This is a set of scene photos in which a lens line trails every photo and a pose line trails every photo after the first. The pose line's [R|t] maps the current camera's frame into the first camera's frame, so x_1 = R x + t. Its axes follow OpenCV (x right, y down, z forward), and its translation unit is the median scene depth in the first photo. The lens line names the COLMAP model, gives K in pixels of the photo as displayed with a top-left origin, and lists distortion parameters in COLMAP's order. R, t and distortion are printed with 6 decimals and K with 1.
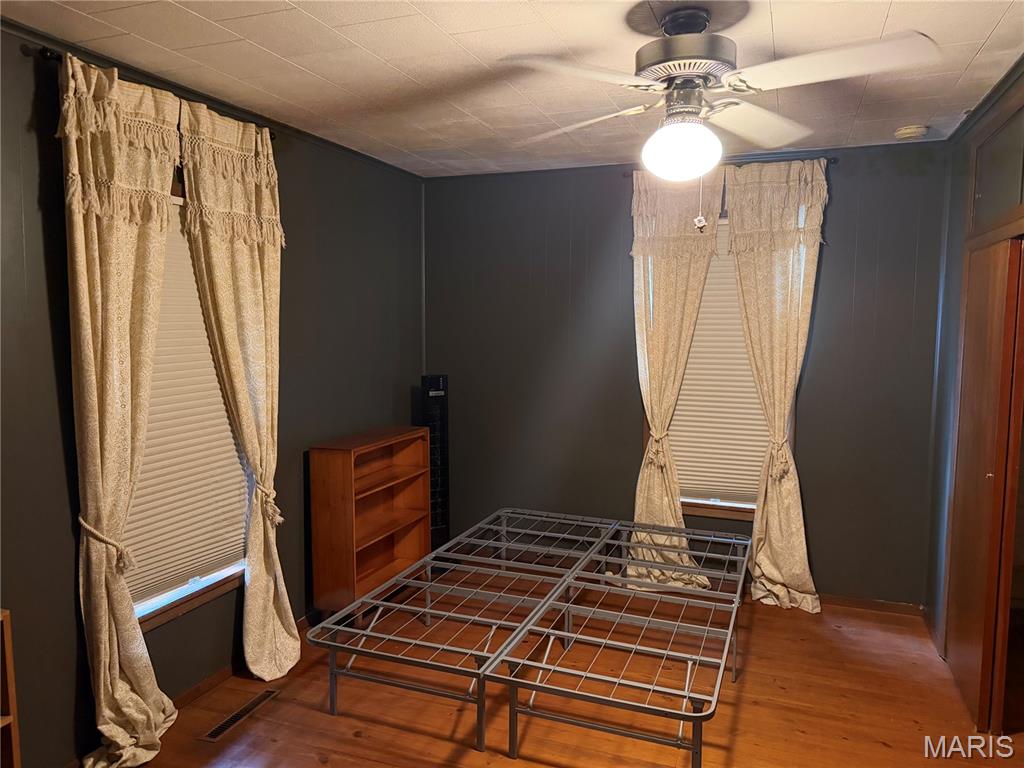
lens RADIAL K [[723.2, 0, 512.0], [0, 723.2, 384.0], [0, 0, 1]] dist [0.002384, 0.000498]
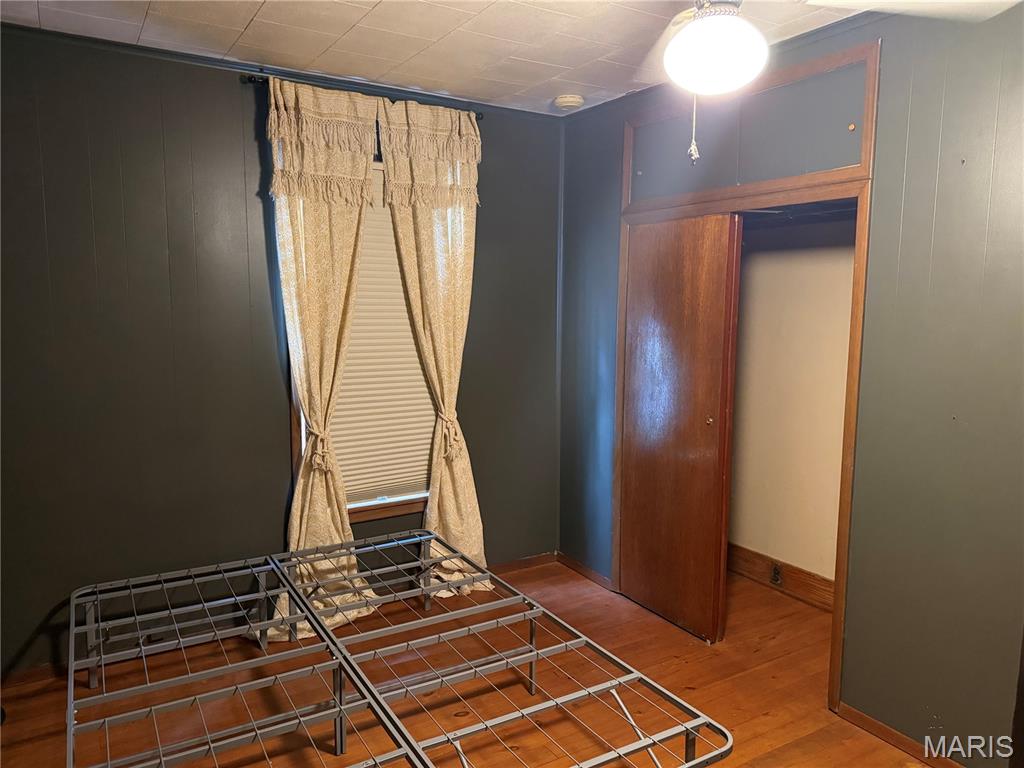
lens RADIAL K [[716.1, 0, 512.0], [0, 716.1, 384.0], [0, 0, 1]] dist [0.103425, -0.000670]
pose [[0.603059, -0.094317, 0.792101, -0.288243], [0.068645, 0.995438, 0.066267, -0.019236], [-0.794738, 0.014411, 0.606782, 0.365224]]
